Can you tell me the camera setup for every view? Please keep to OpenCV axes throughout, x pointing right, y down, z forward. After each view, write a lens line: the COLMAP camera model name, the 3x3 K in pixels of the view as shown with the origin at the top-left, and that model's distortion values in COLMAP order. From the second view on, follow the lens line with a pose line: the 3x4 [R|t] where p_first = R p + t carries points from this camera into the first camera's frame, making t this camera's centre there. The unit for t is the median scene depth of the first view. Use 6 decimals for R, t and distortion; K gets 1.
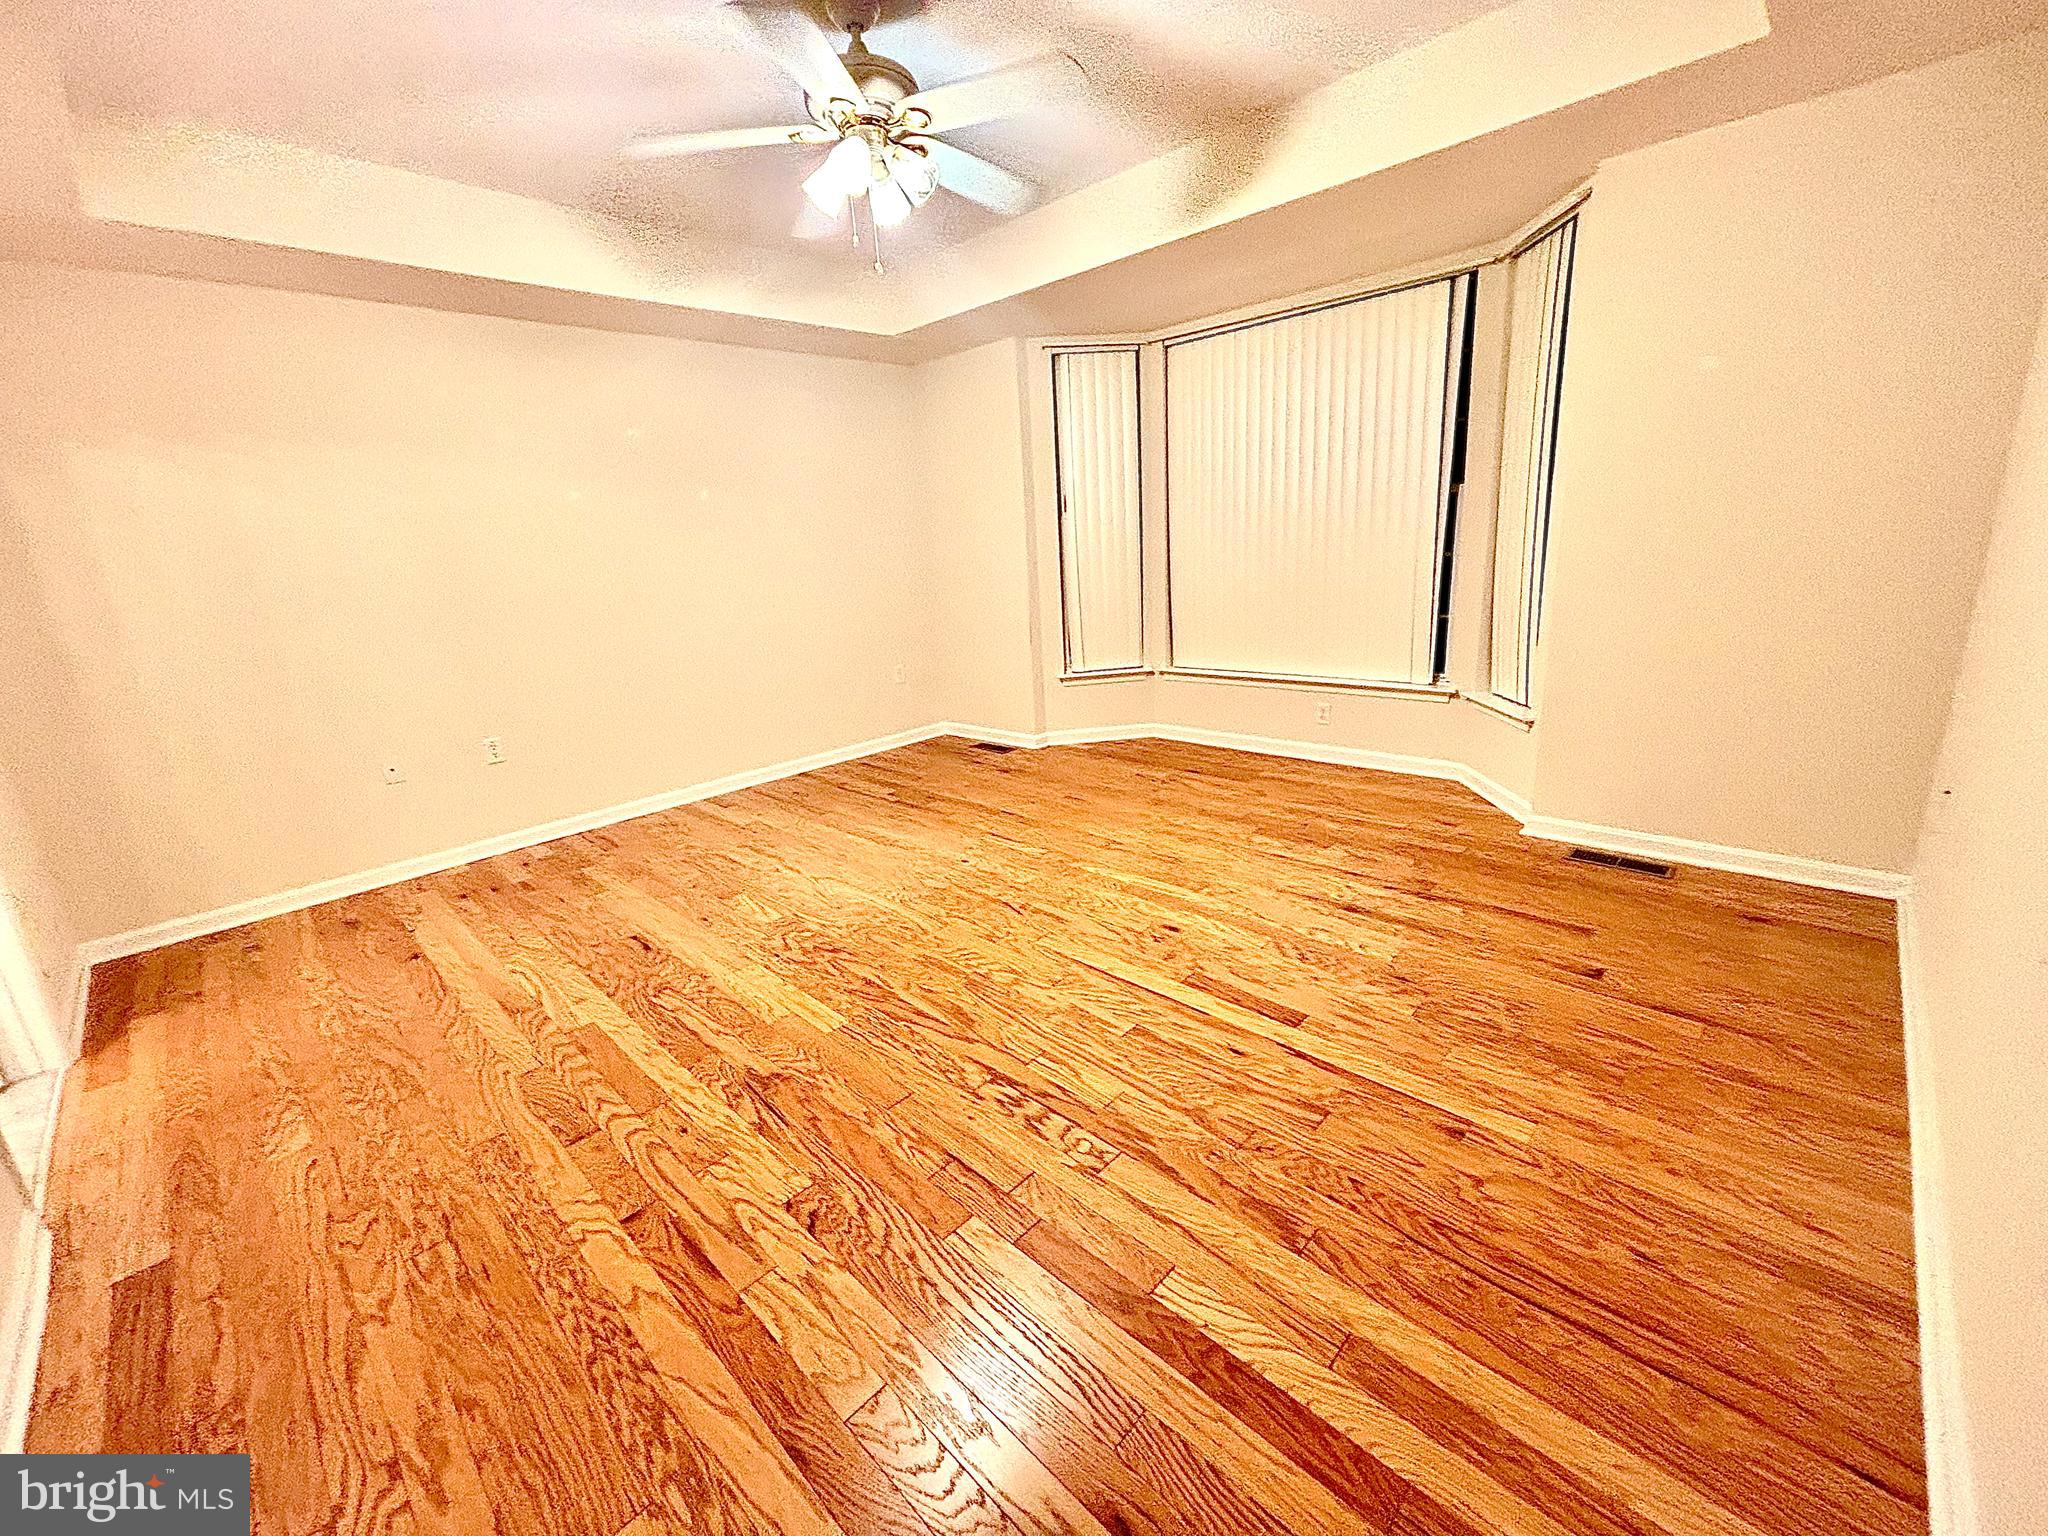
lens RADIAL K [[831.8, 0, 1010.9], [0, 831.8, 762.3], [0, 0, 1]] dist [-0.000054, -0.000075]
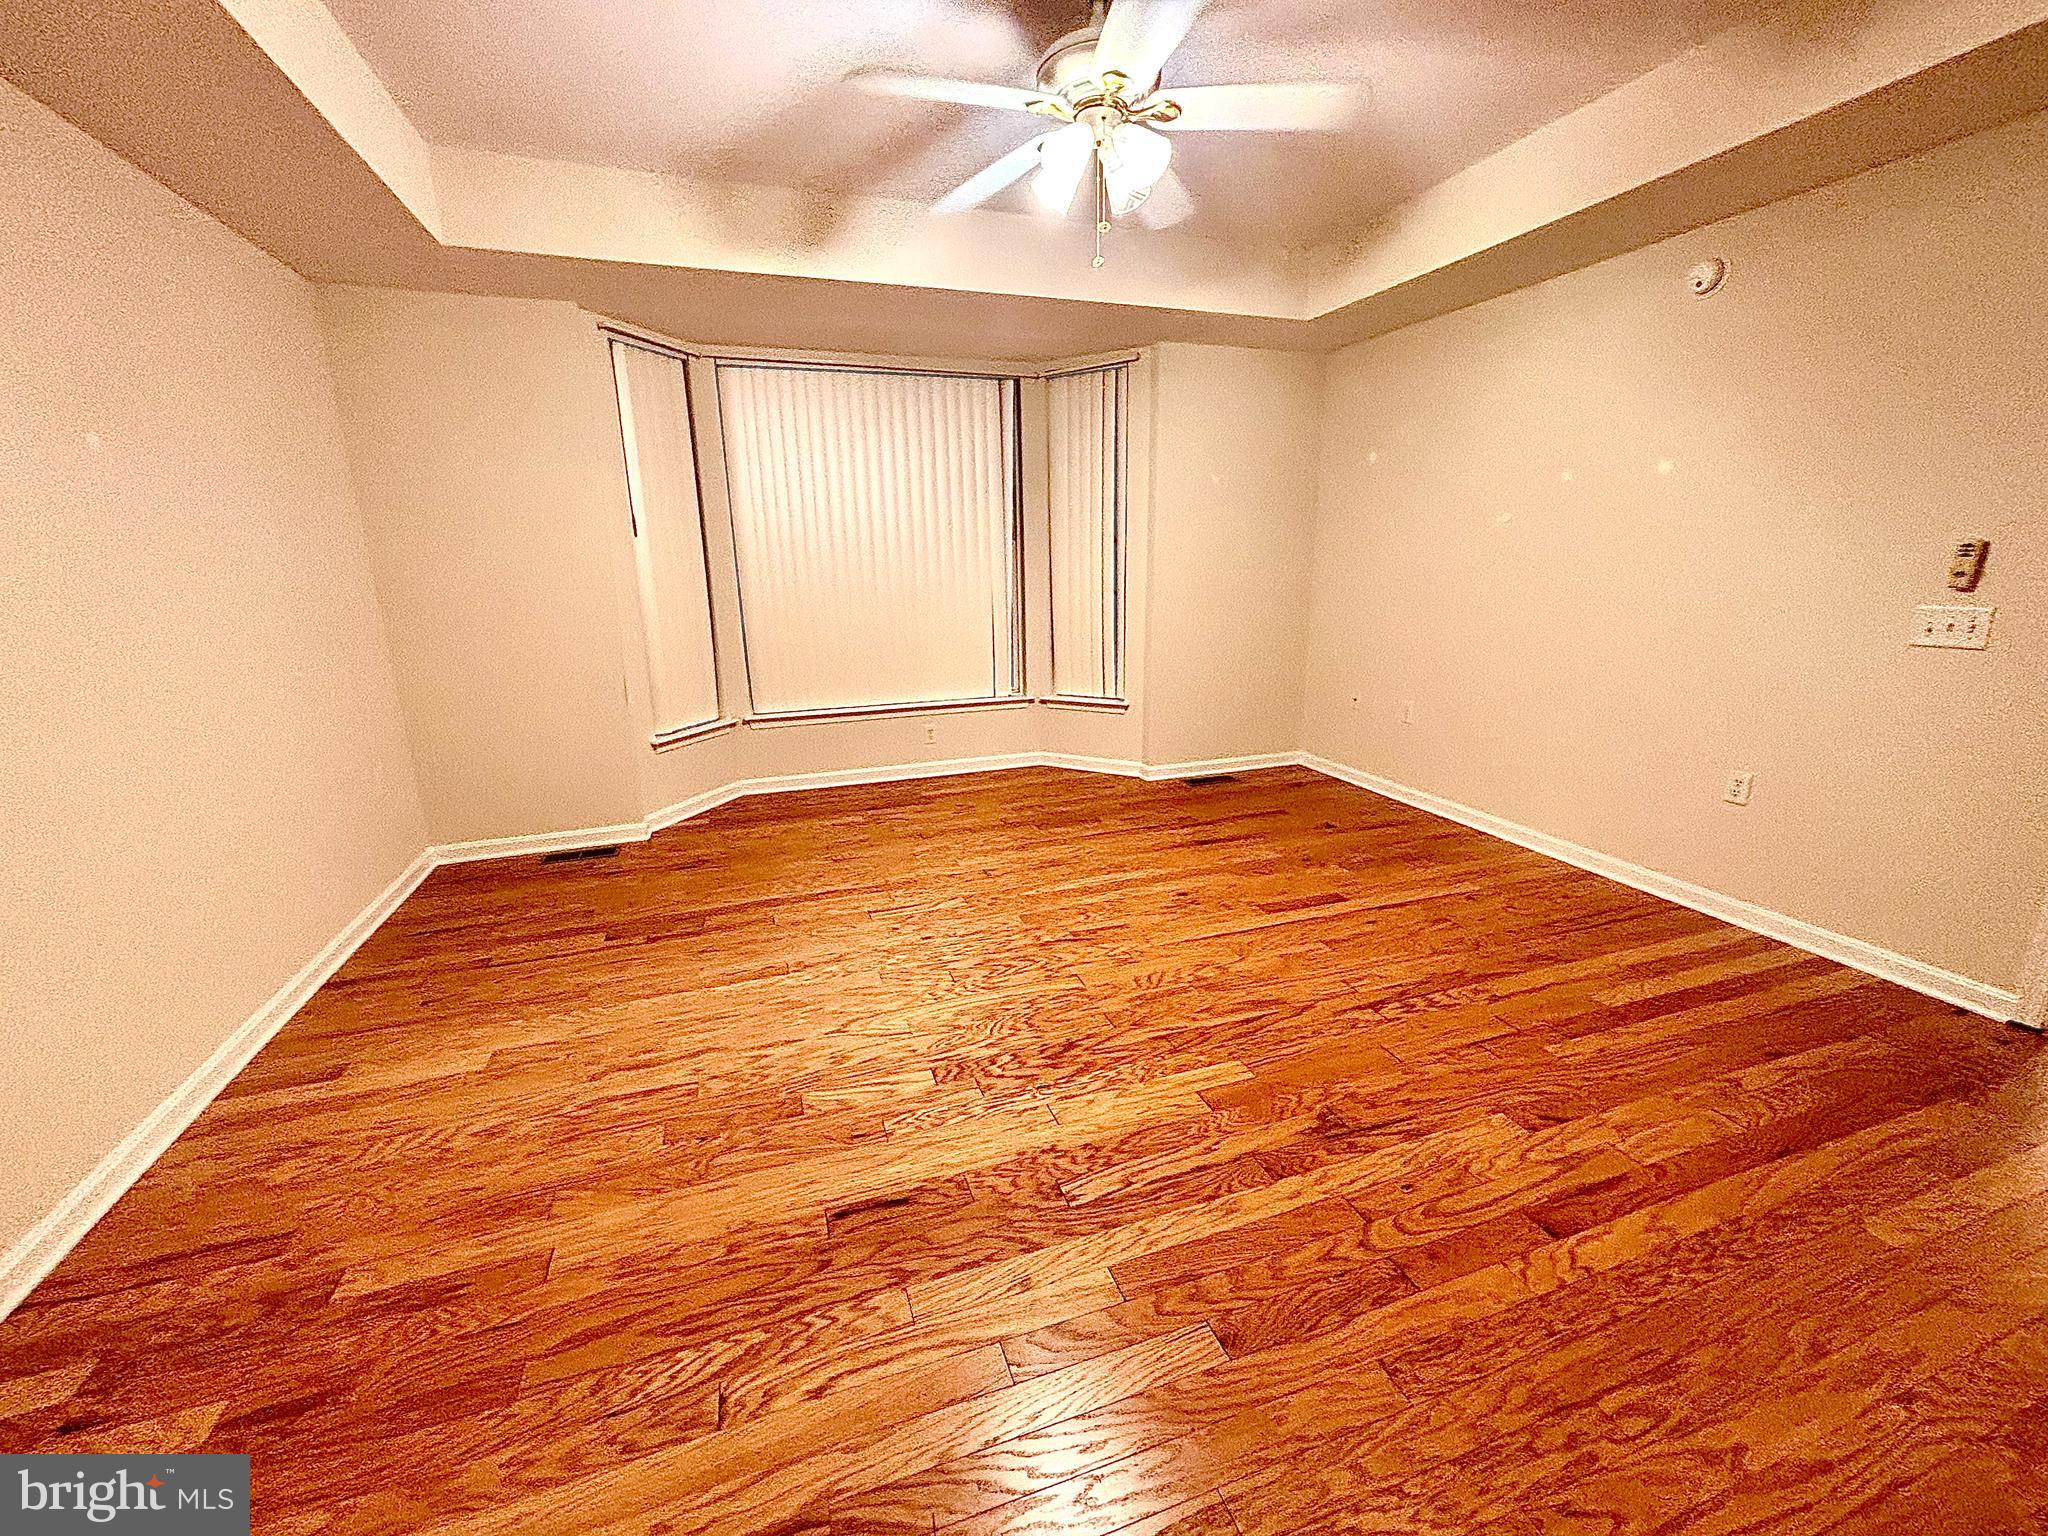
lens RADIAL K [[831.8, 0, 1016.0], [0, 831.8, 771.3], [0, 0, 1]] dist [-0.000054, -0.000075]
pose [[0.443738, -0.175594, 0.878785, -0.970094], [0.223090, 0.971389, 0.081449, -0.127156], [-0.867944, 0.159906, 0.470215, 0.647393]]
